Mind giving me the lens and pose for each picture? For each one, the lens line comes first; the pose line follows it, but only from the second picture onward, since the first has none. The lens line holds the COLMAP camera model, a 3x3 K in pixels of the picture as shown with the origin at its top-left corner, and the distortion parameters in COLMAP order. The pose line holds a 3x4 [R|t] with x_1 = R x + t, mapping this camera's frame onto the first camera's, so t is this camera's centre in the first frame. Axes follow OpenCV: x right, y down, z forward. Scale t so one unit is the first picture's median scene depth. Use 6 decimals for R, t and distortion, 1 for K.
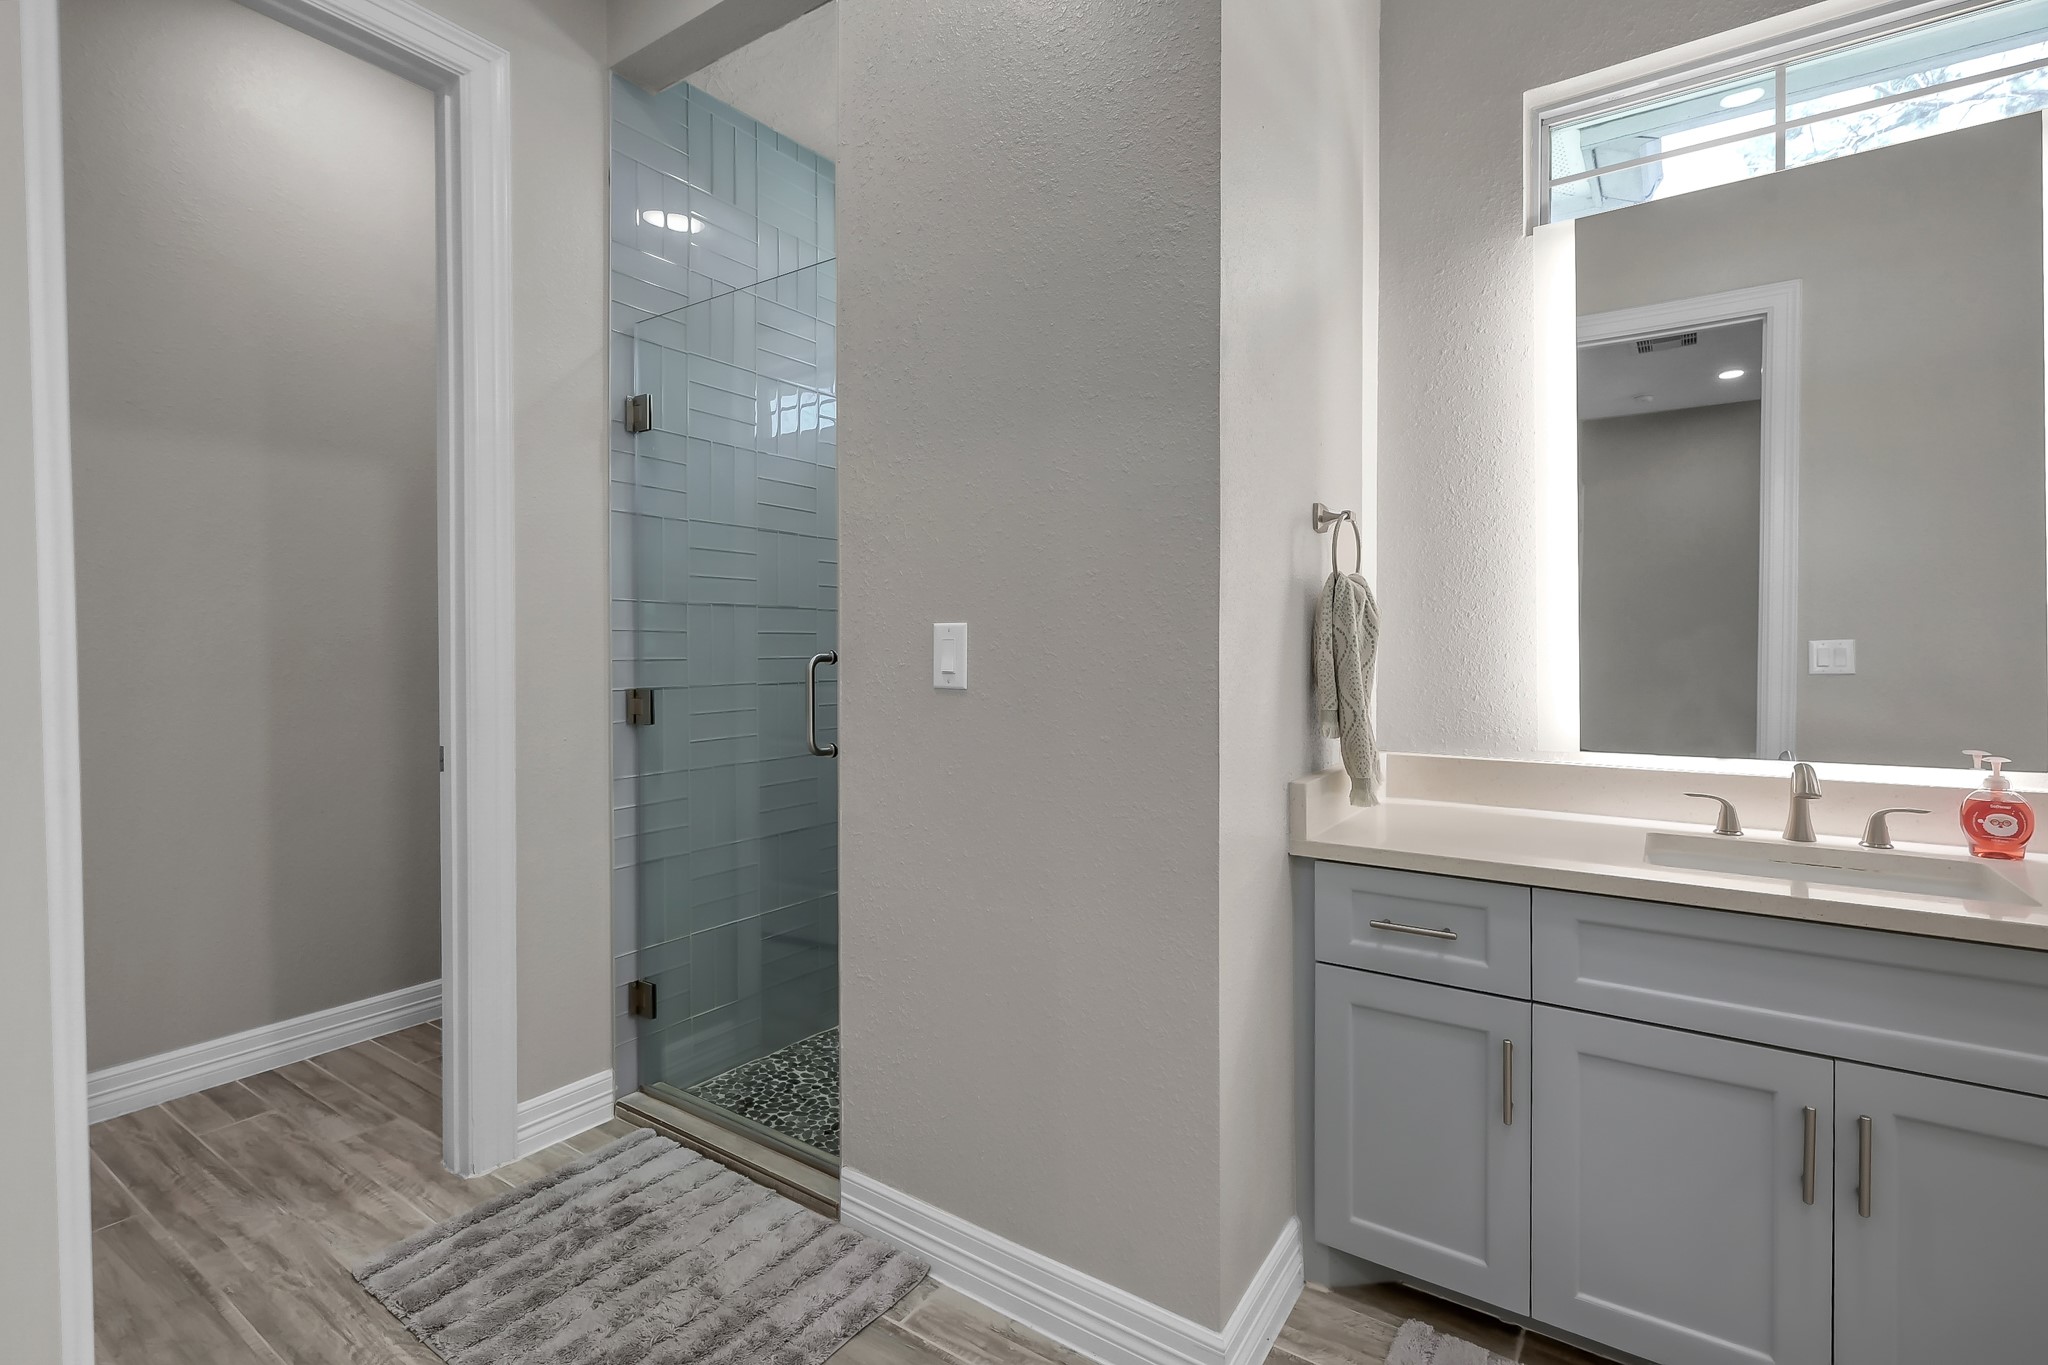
lens RADIAL K [[938.1, 0, 1028.3], [0, 938.1, 662.7], [0, 0, 1]] dist [-0.001261, 0.000529]
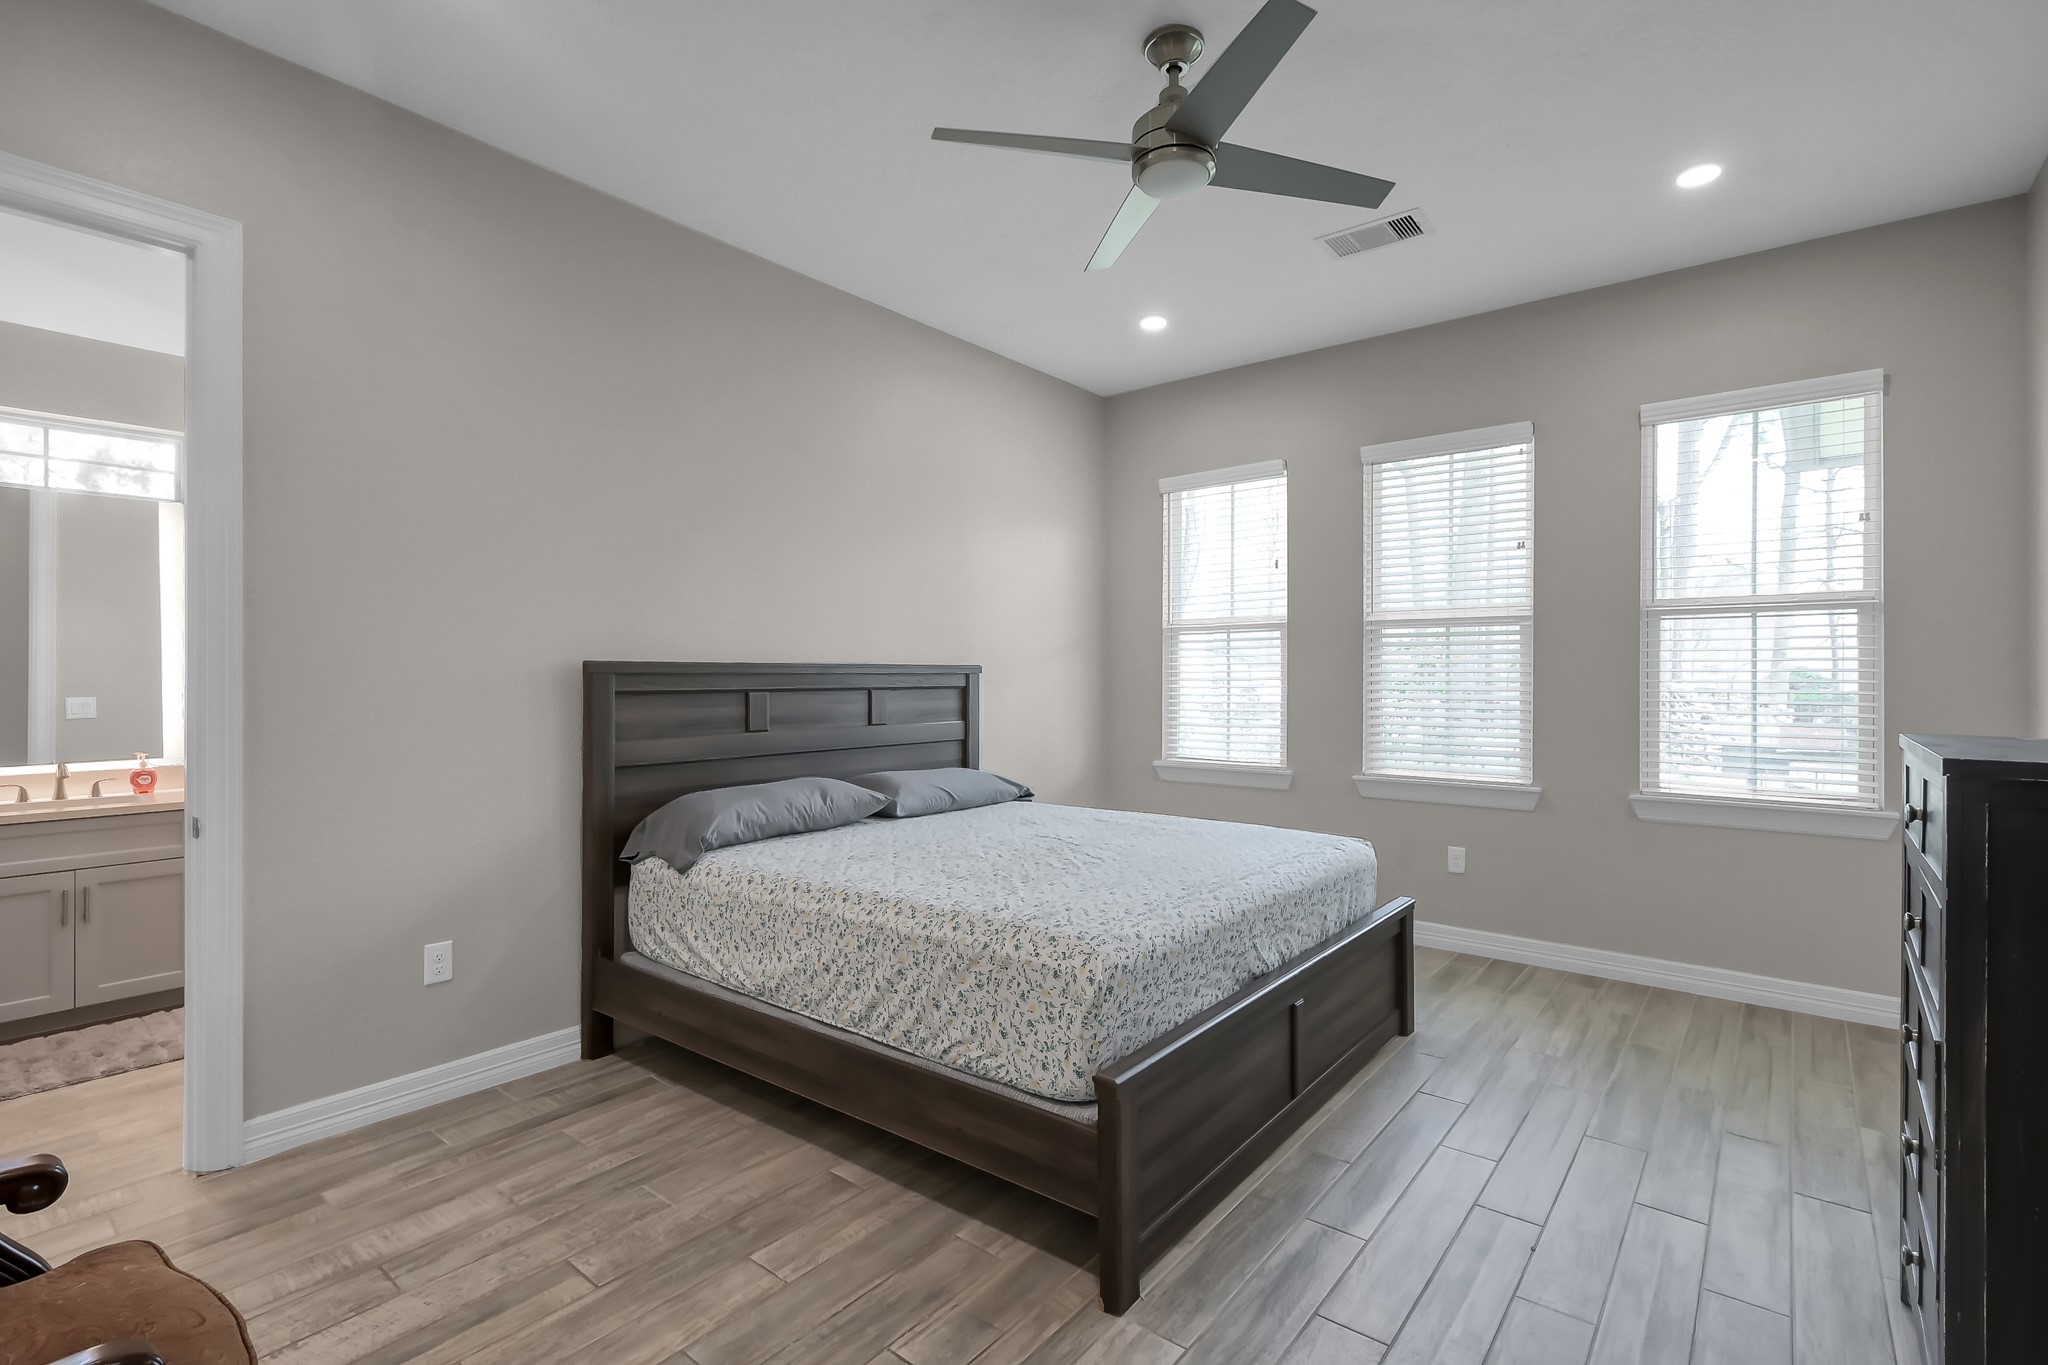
lens RADIAL K [[938.1, 0, 1028.3], [0, 938.1, 662.7], [0, 0, 1]] dist [-0.001261, 0.000529]
pose [[0.079802, 0.007812, 0.996780, -1.329538], [0.018684, 0.999782, -0.009331, -0.081310], [-0.996636, 0.019369, 0.079638, -1.614323]]
